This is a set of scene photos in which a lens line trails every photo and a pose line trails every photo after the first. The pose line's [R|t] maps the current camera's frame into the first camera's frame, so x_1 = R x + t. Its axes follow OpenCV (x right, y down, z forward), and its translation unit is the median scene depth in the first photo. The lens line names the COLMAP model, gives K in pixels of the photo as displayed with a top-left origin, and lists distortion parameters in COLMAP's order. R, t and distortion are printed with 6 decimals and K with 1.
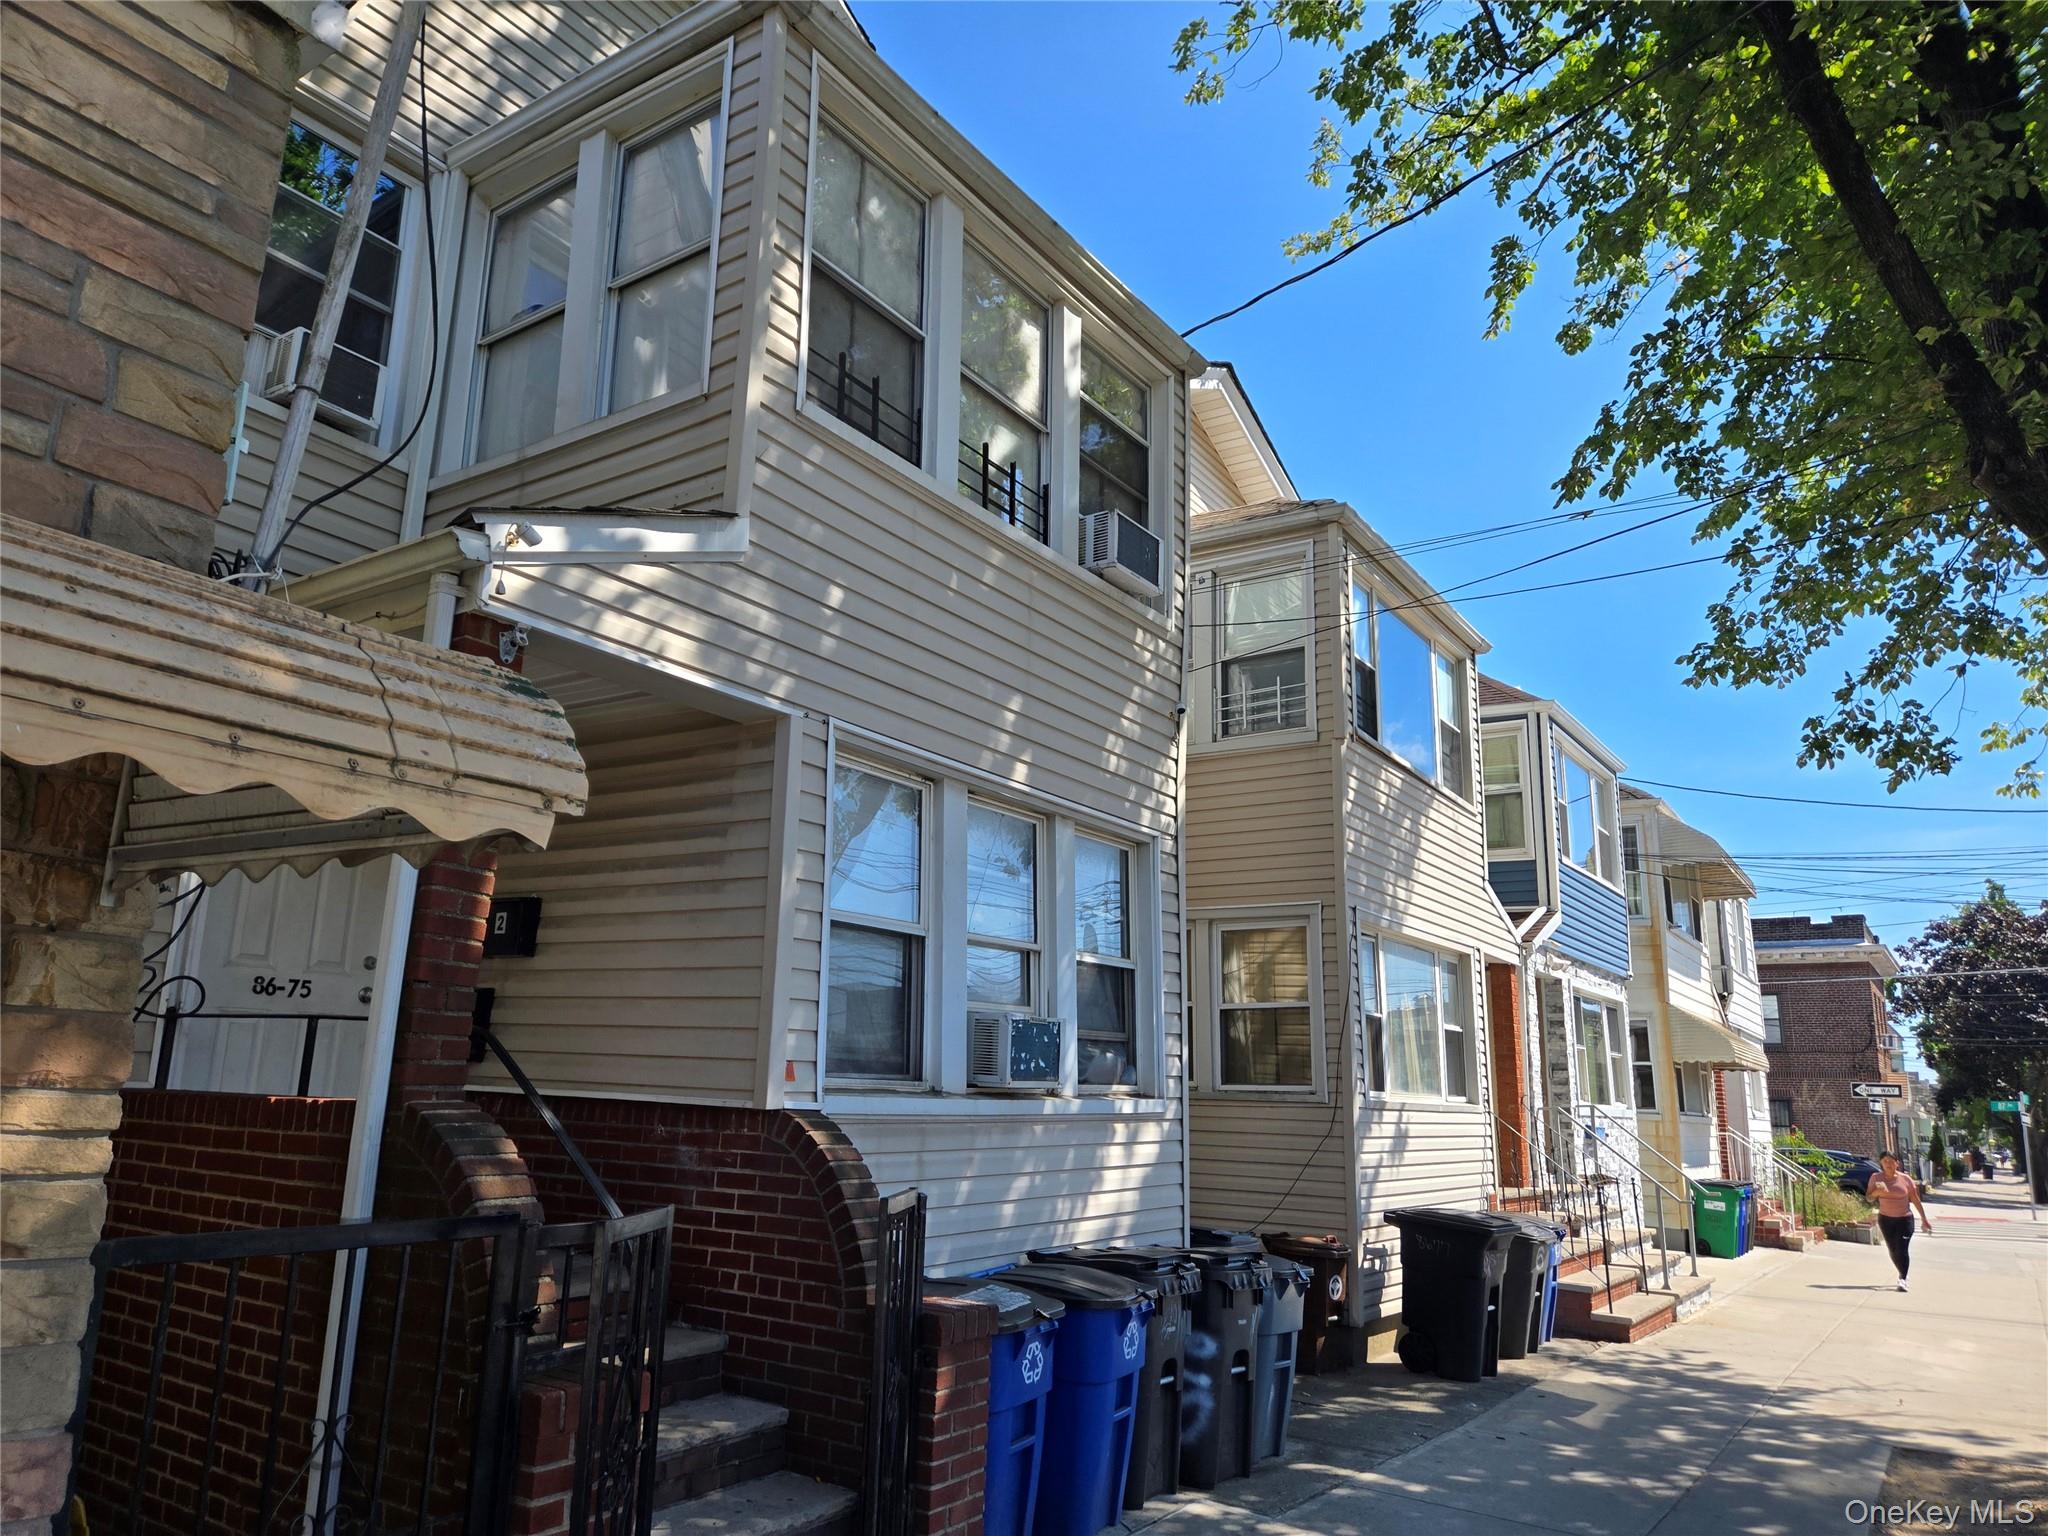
lens RADIAL K [[1378.0, 0, 1018.1], [0, 1378.0, 805.4], [0, 0, 1]] dist [0.071608, -0.056278]
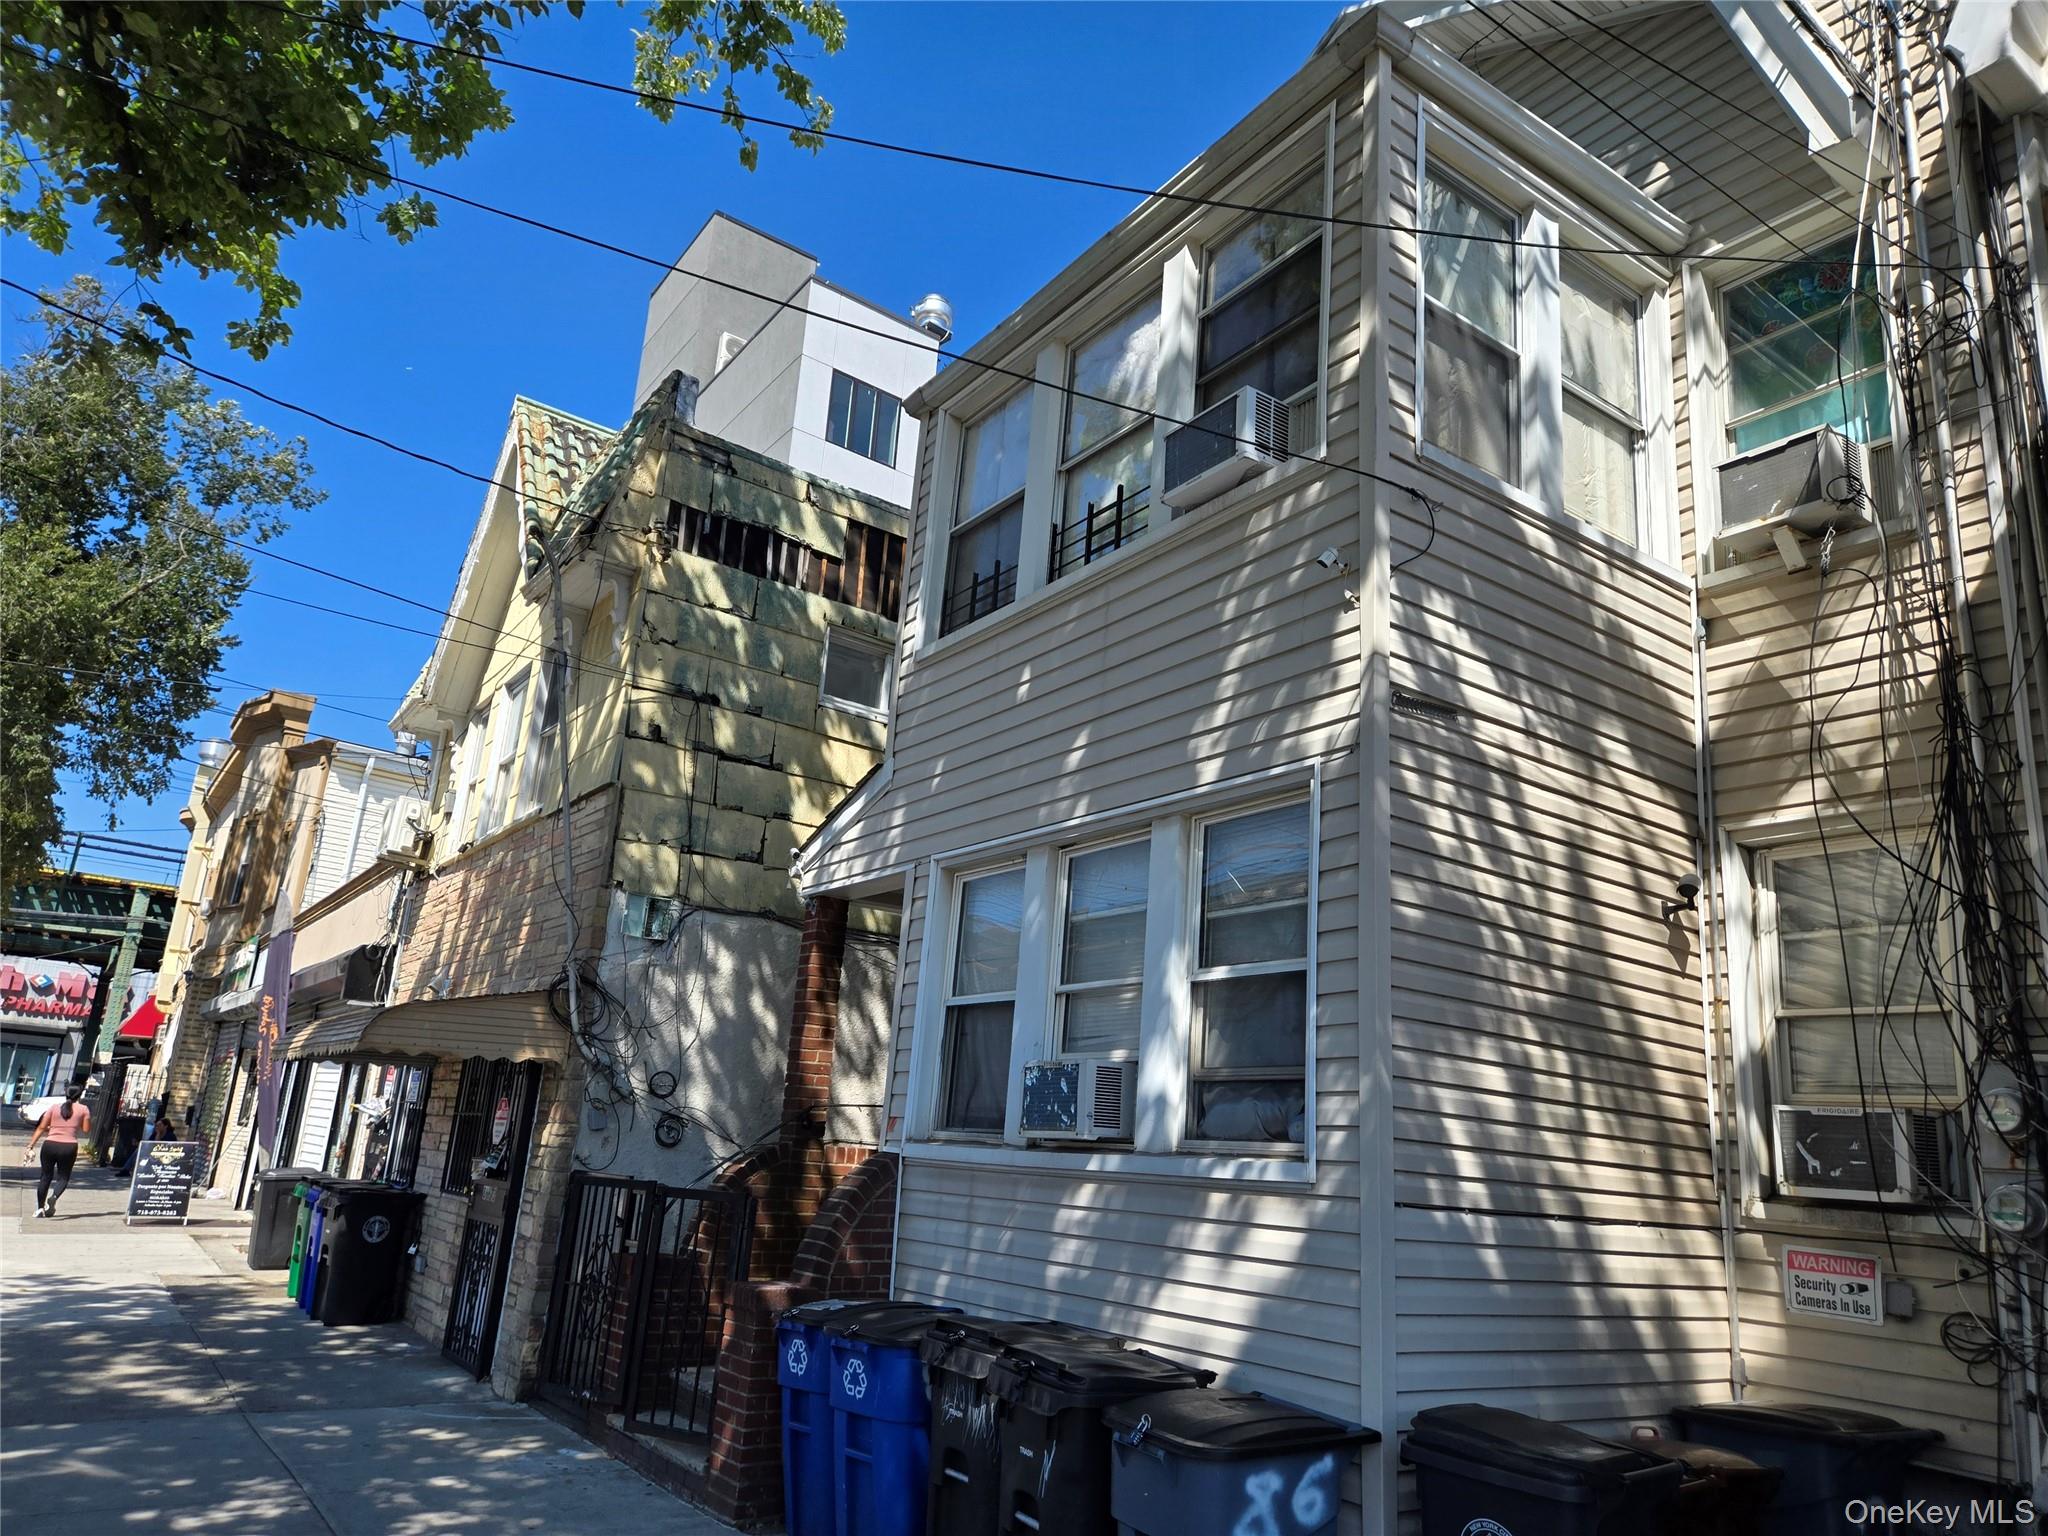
lens RADIAL K [[1378.0, 0, 1018.1], [0, 1378.0, 805.4], [0, 0, 1]] dist [0.071608, -0.056278]
pose [[-0.351824, -0.279959, -0.893221, 0.964094], [0.114867, 0.934104, -0.338017, 0.324809], [0.928992, -0.221524, -0.296482, 1.379738]]
